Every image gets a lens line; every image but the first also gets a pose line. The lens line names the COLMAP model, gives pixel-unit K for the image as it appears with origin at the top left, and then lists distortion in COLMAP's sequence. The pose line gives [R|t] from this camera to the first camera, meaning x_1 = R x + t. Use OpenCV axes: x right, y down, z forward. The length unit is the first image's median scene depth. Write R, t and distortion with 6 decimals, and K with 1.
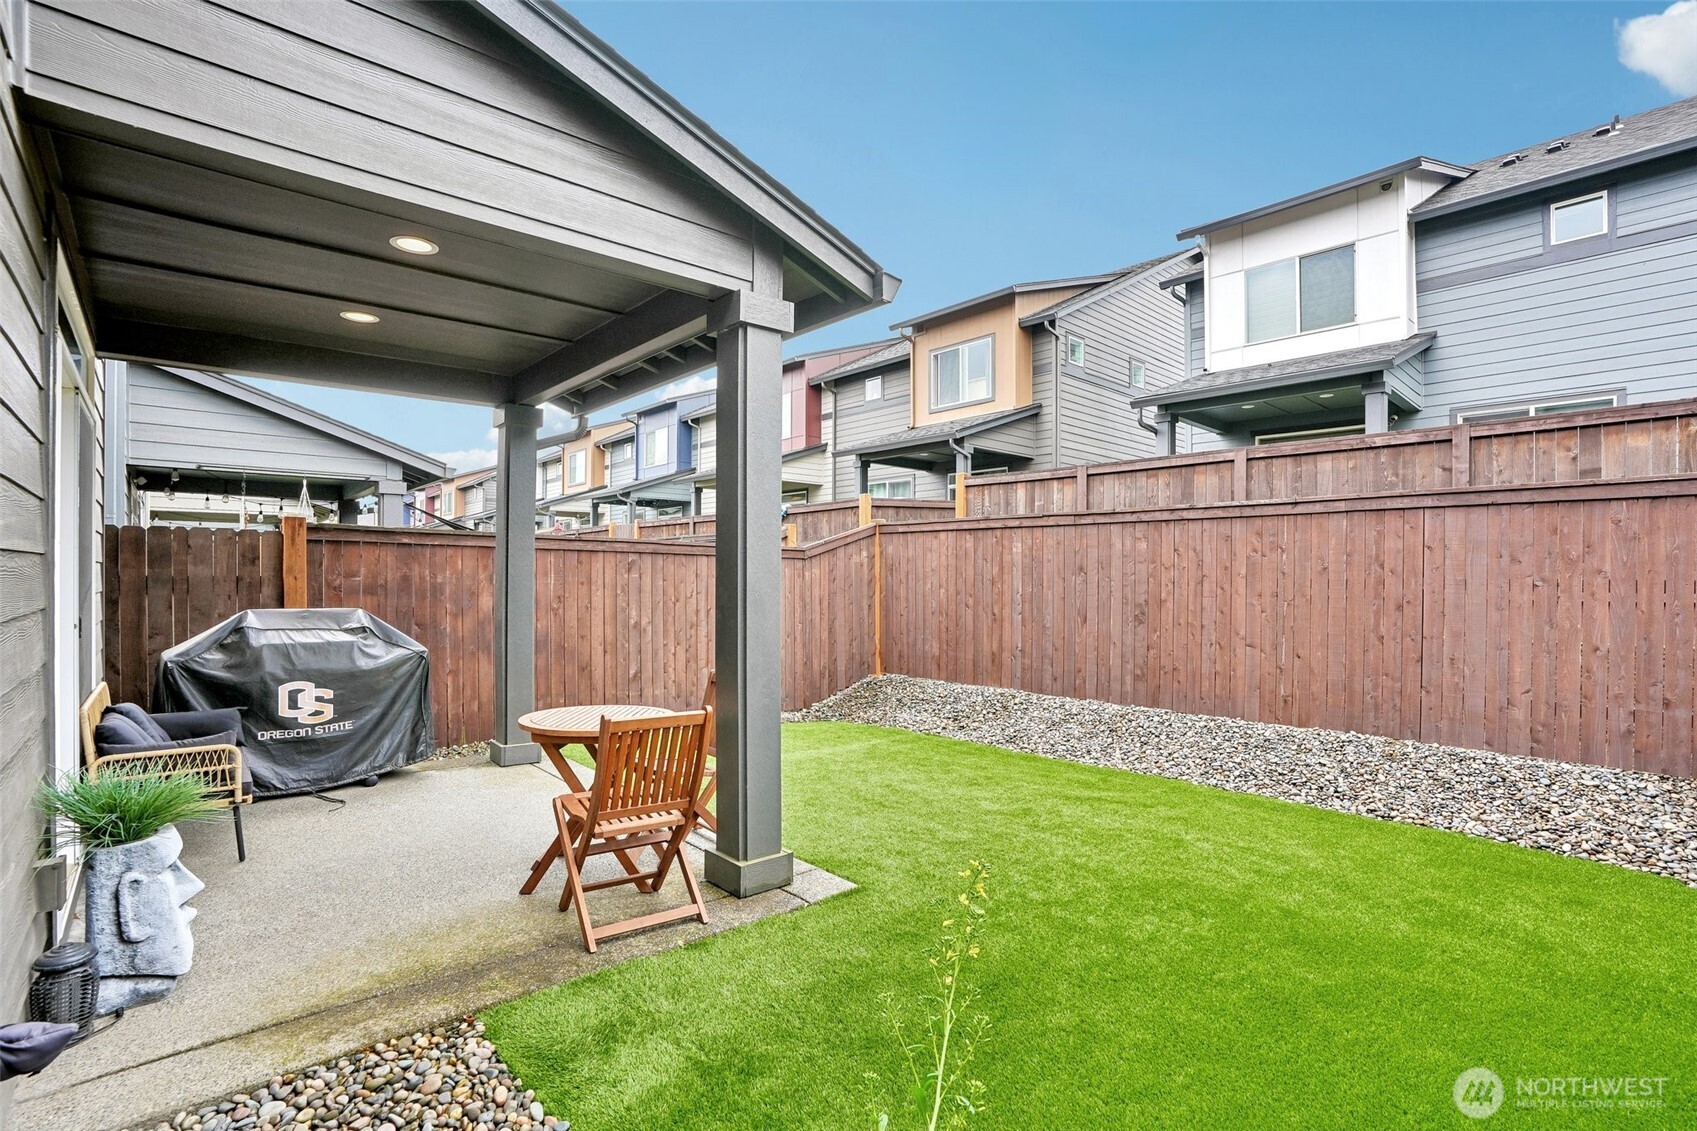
lens RADIAL K [[779.4, 0, 846.6], [0, 779.4, 577.3], [0, 0, 1]] dist [-0.046065, 0.004737]
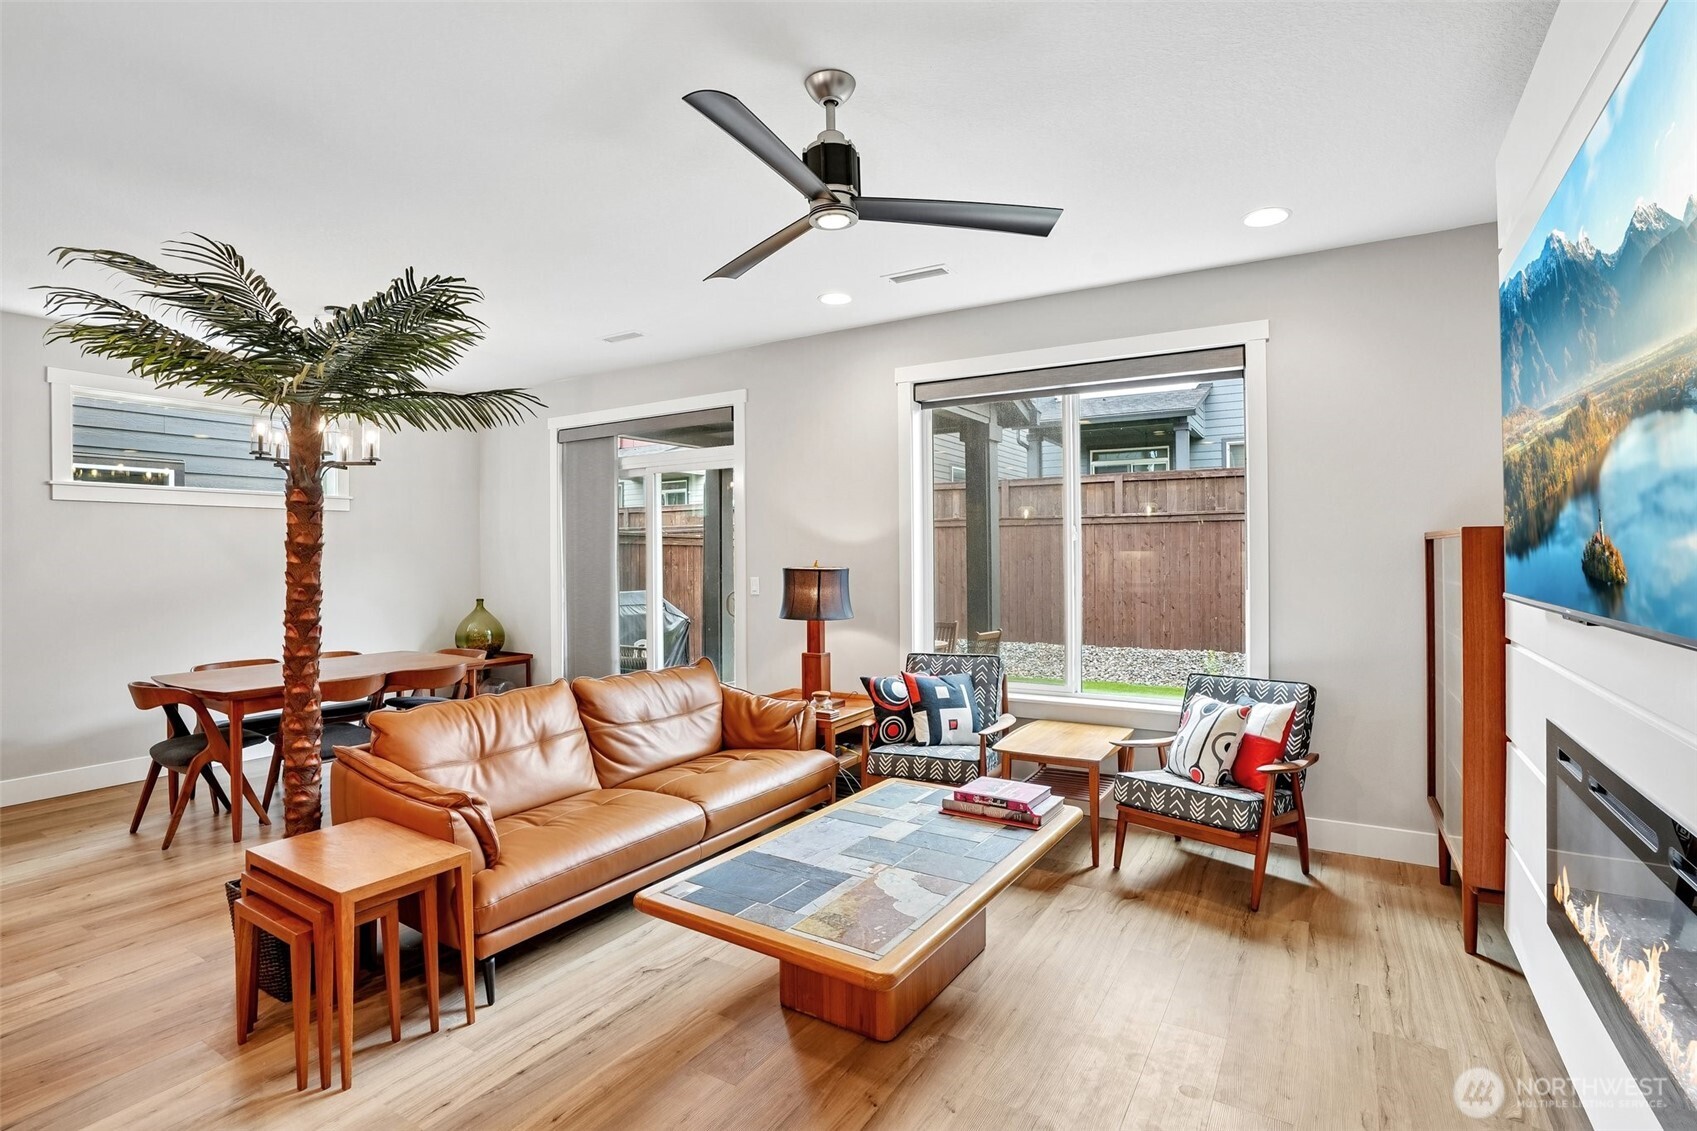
lens RADIAL K [[807.4, 0, 844.8], [0, 807.4, 560.7], [0, 0, 1]] dist [-0.030864, 0.009969]
pose [[0.960789, -0.011601, 0.277037, -0.506648], [0.010399, 0.999929, 0.005810, -0.014322], [-0.277085, -0.002701, 0.960842, -0.420916]]
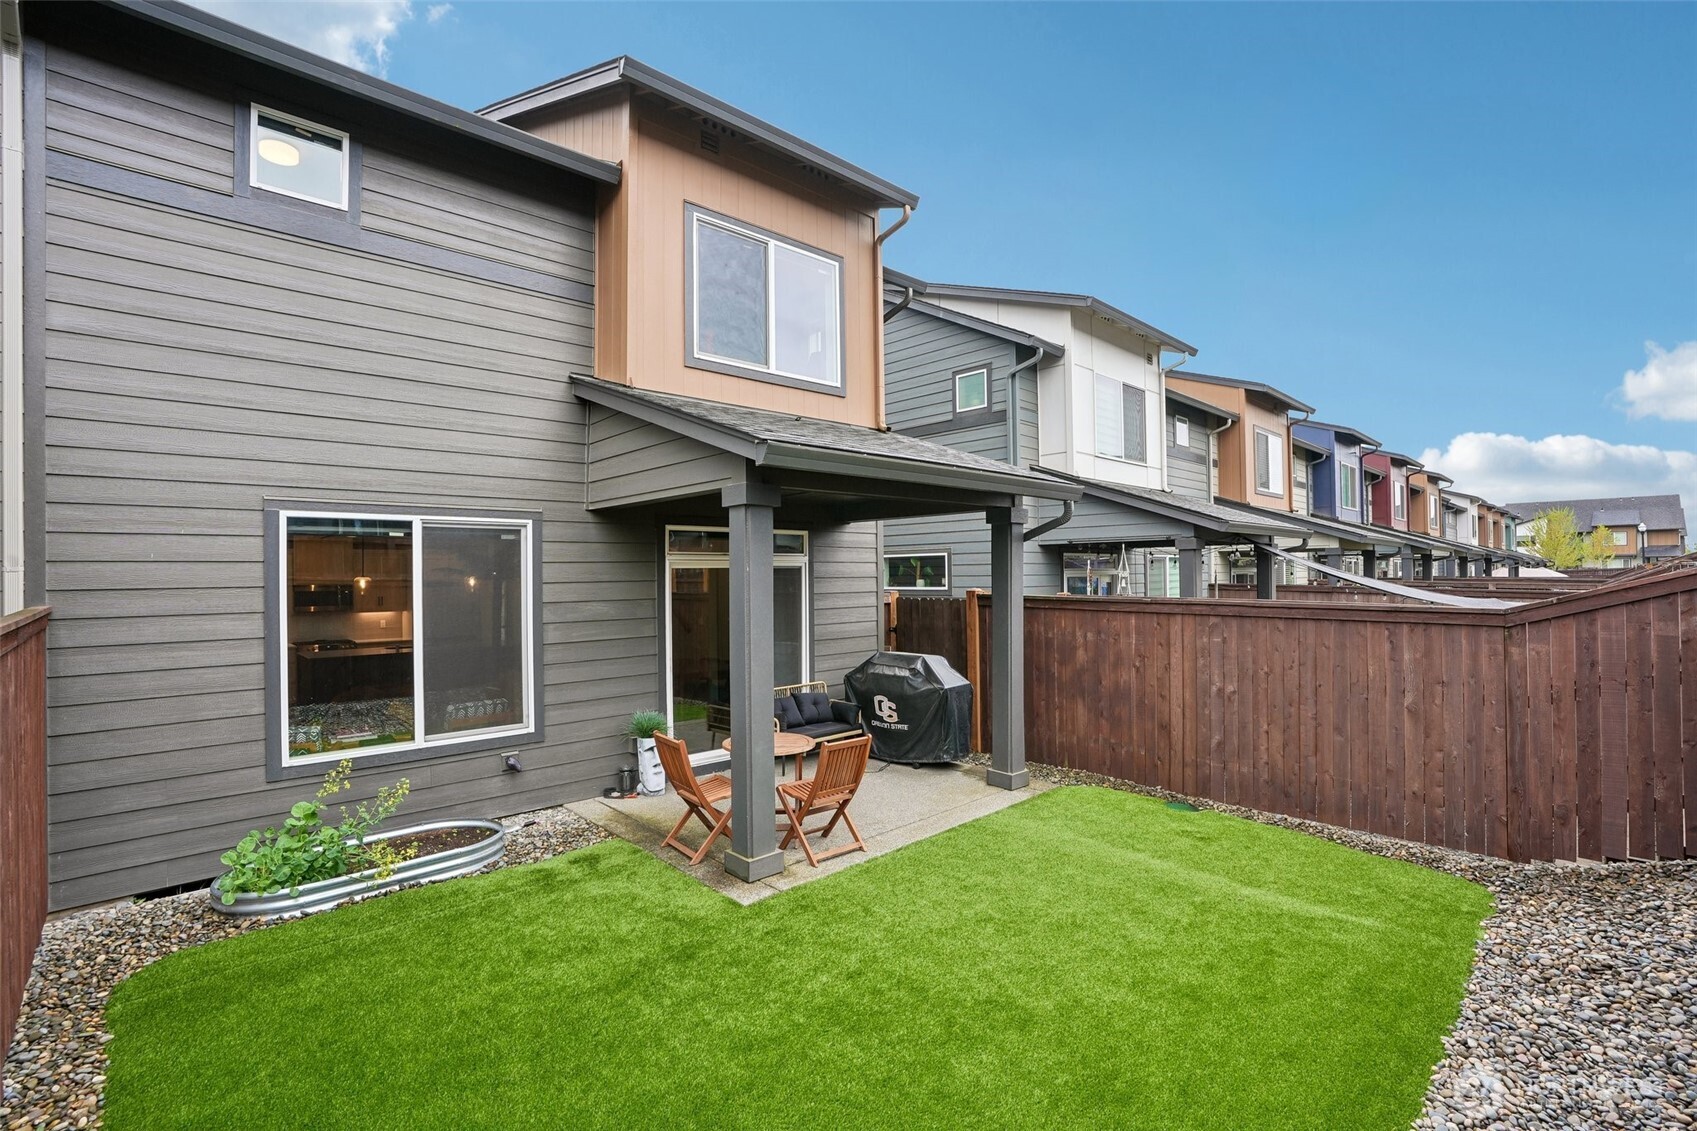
lens RADIAL K [[779.4, 0, 879.7], [0, 779.4, 569.1], [0, 0, 1]] dist [-0.046065, 0.004737]
pose [[0.058267, -0.010302, -0.998248, 0.665468], [0.007381, 0.999924, -0.009888, -0.085033], [0.998274, -0.006792, 0.058339, 0.555675]]
